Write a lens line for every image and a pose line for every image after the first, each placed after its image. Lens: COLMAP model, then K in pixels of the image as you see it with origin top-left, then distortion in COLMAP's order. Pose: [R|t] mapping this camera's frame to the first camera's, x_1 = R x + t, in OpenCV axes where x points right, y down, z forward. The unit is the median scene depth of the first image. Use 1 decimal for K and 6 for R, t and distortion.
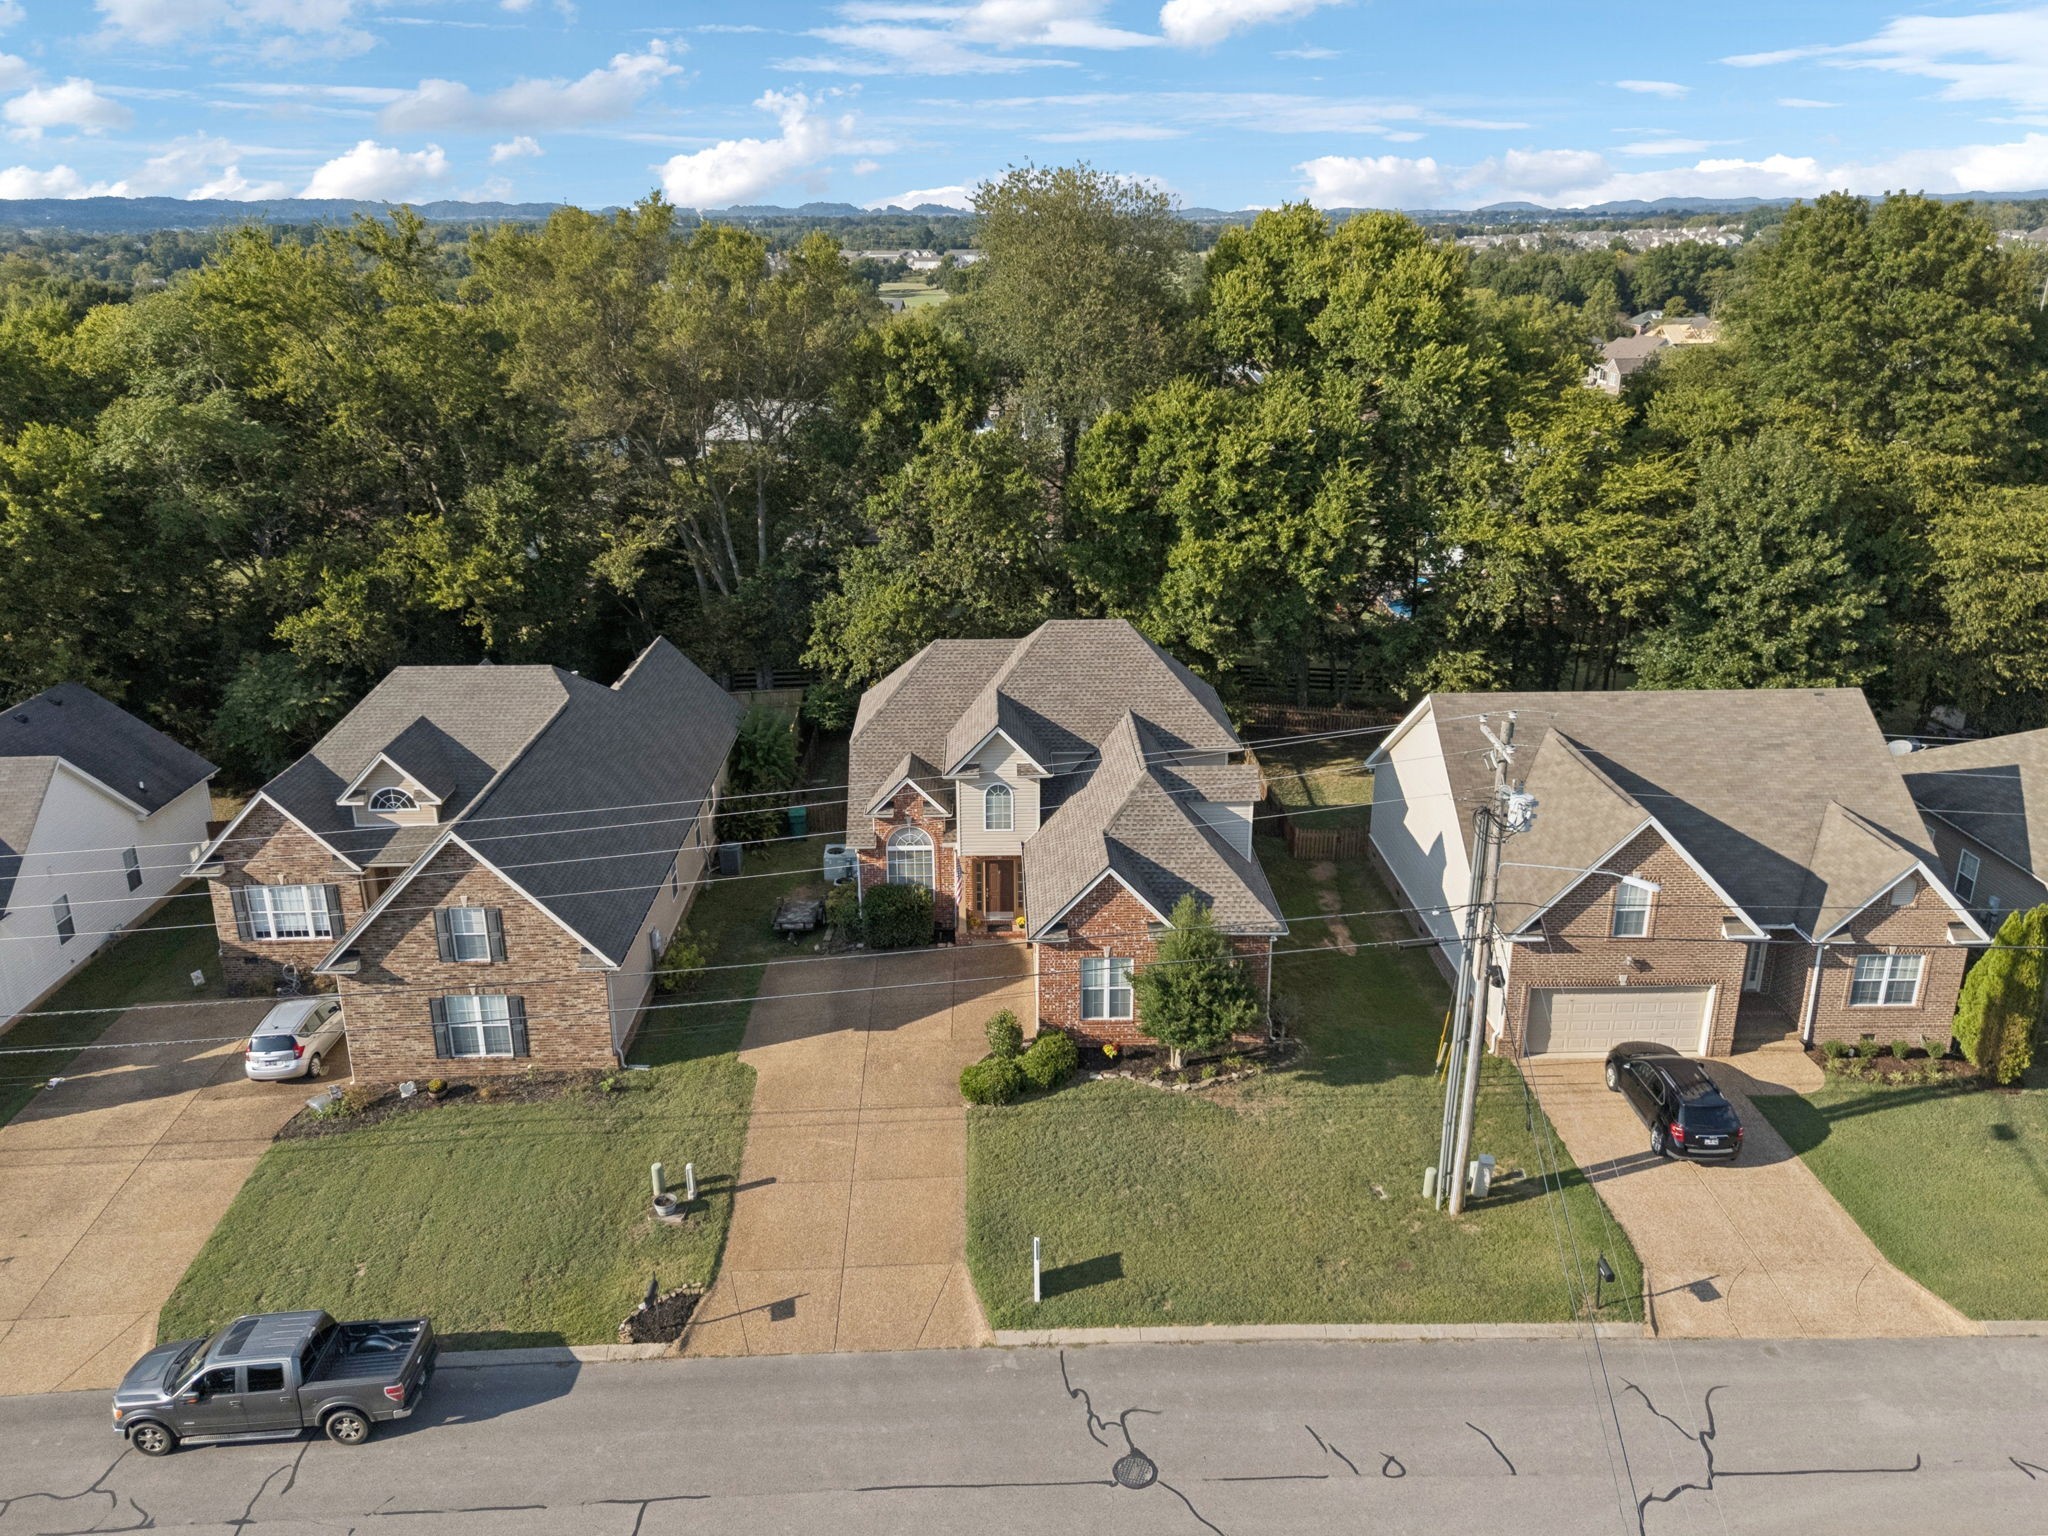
lens RADIAL K [[1537.4, 0, 1009.5], [0, 1537.4, 767.8], [0, 0, 1]] dist [0.046645, -0.035552]
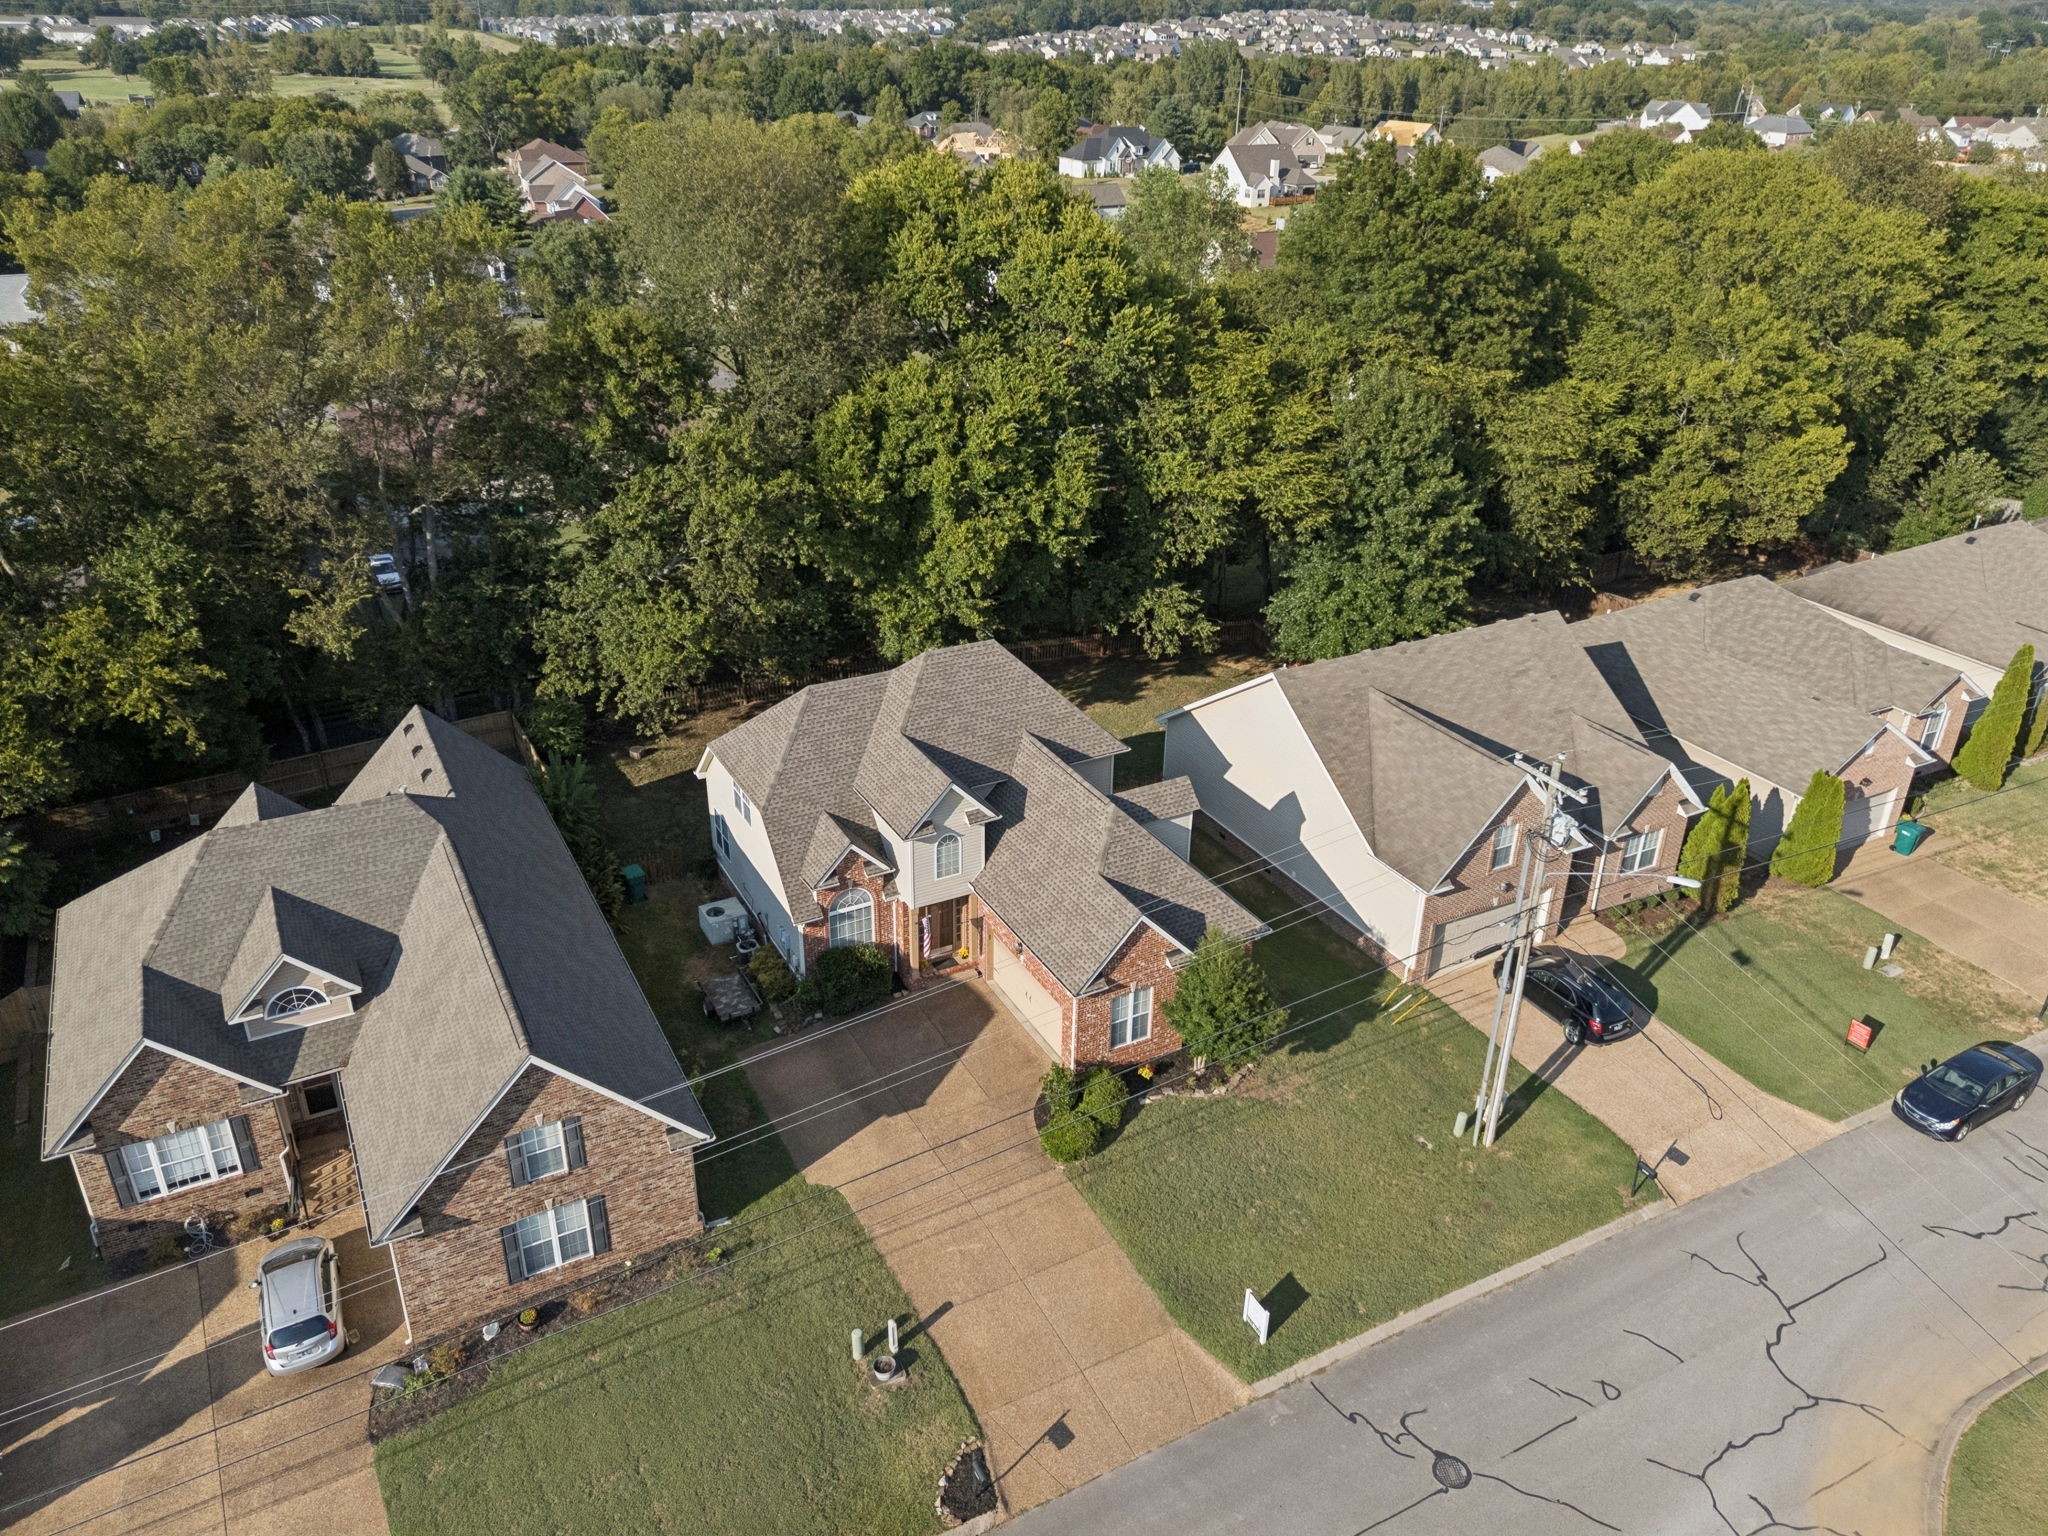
lens RADIAL K [[1504.3, 0, 1017.9], [0, 1504.3, 769.1], [0, 0, 1]] dist [0.051132, -0.030050]
pose [[0.893476, -0.190051, 0.406918, -0.341961], [0.134235, 0.977640, 0.161864, -0.176133], [-0.428582, -0.089999, 0.899009, 0.086821]]
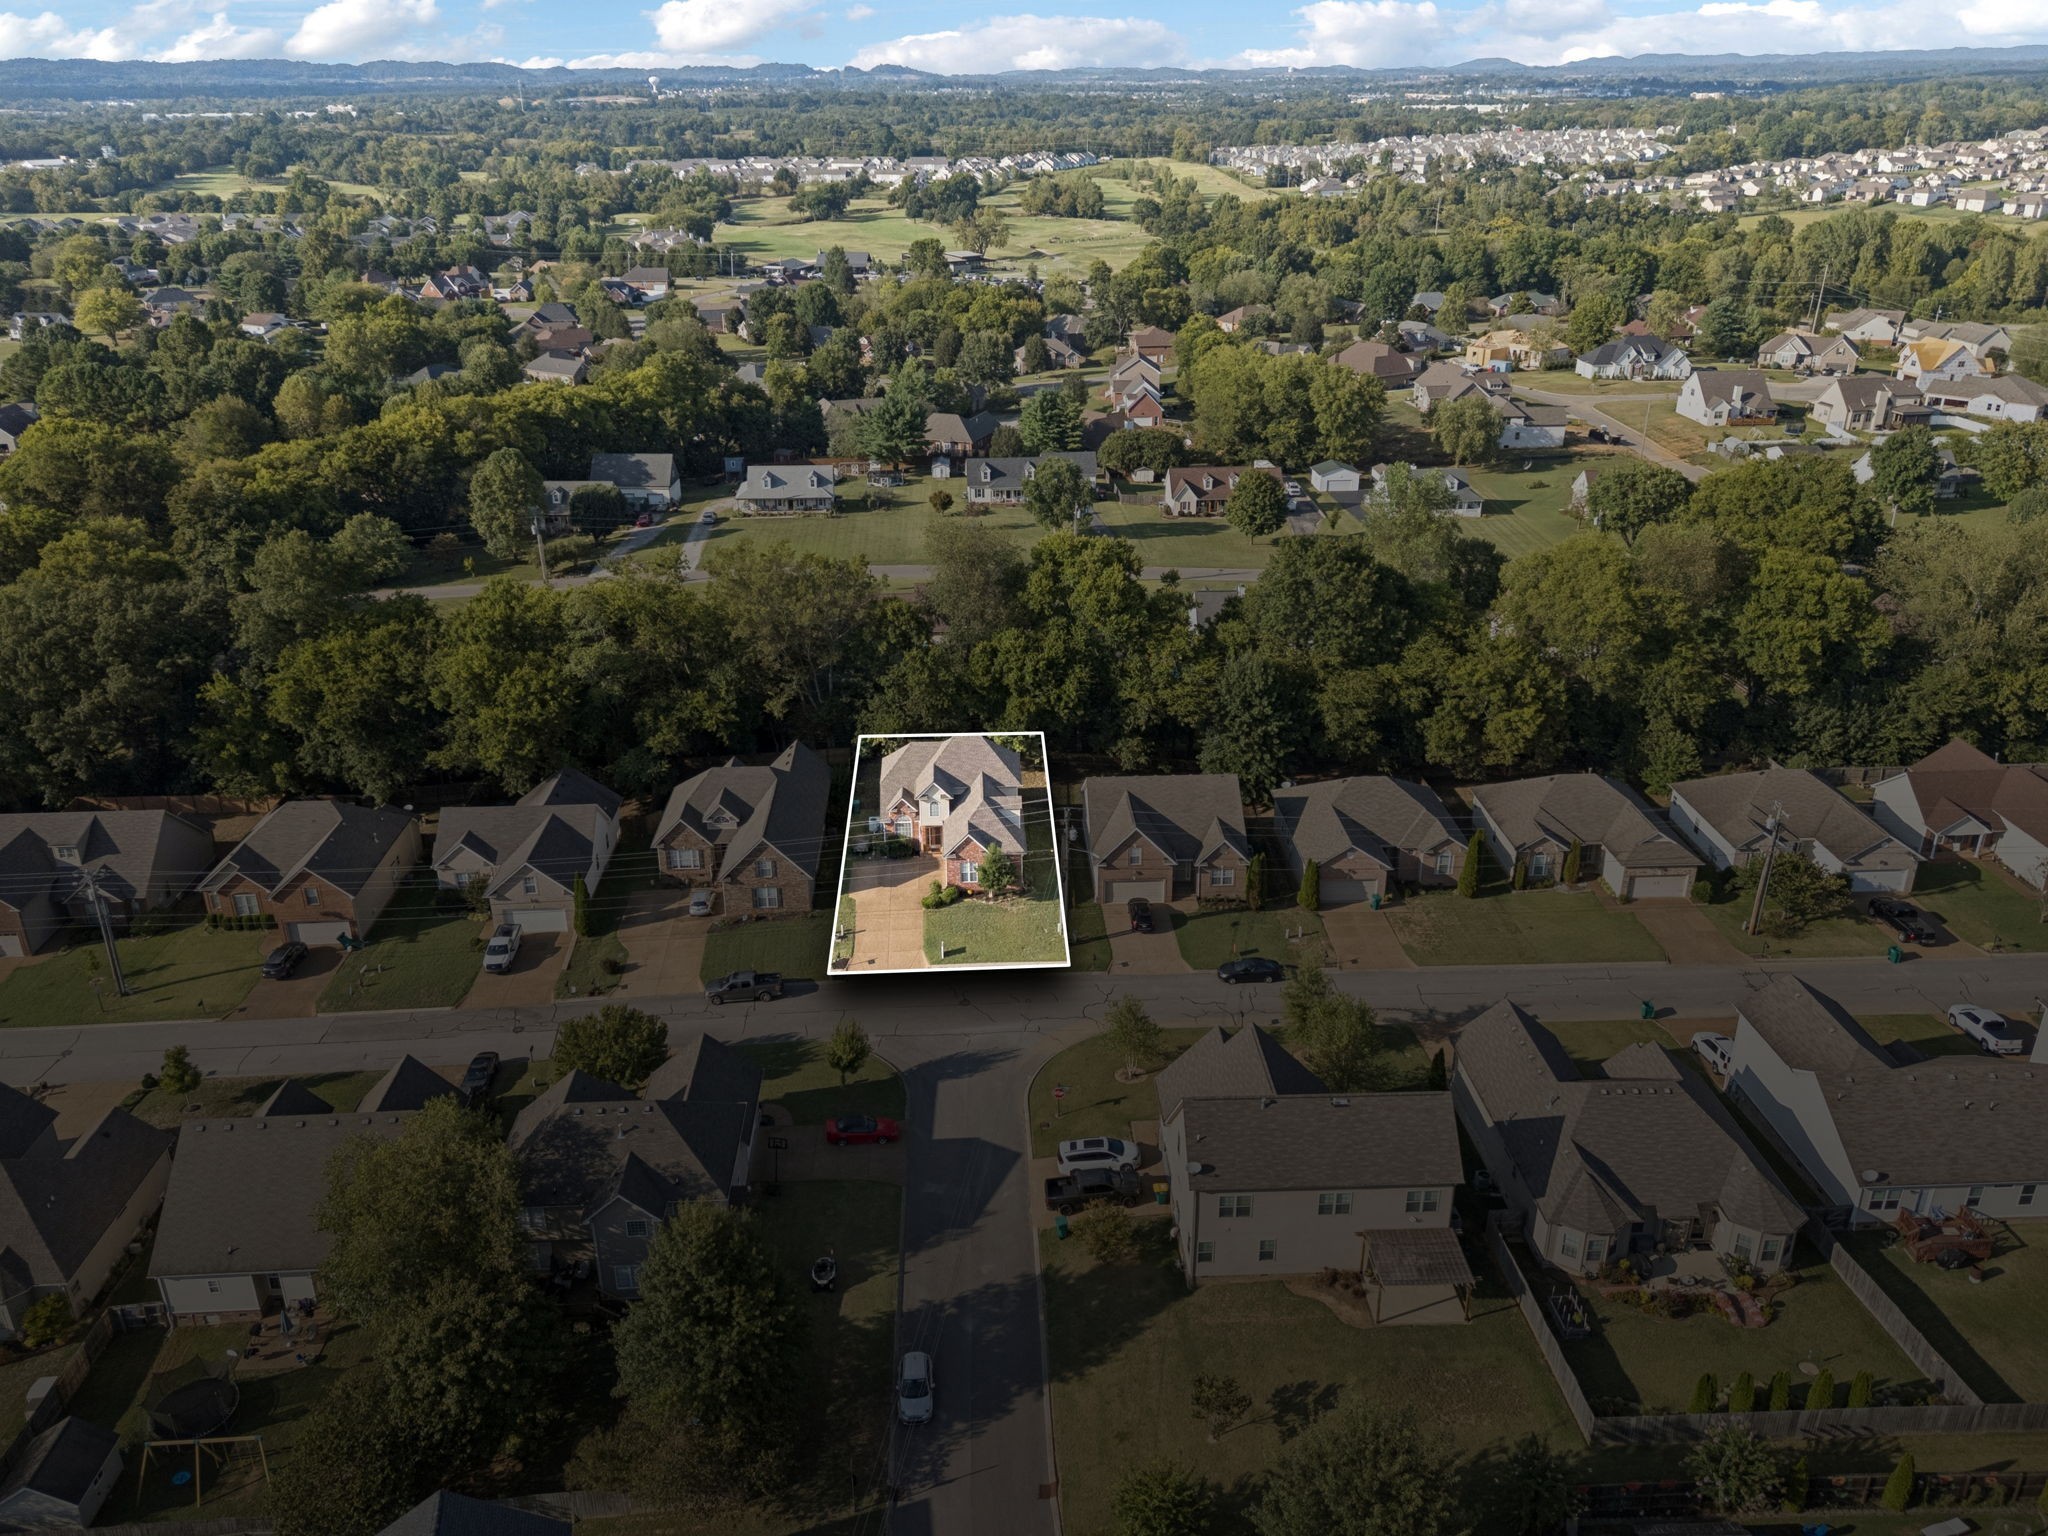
lens RADIAL K [[1504.3, 0, 1017.9], [0, 1504.3, 769.1], [0, 0, 1]] dist [0.051132, -0.030050]
pose [[0.999583, -0.009633, 0.027204, 0.069427], [0.007524, 0.997035, 0.076583, -0.267201], [-0.027861, -0.076346, 0.996692, -1.687776]]
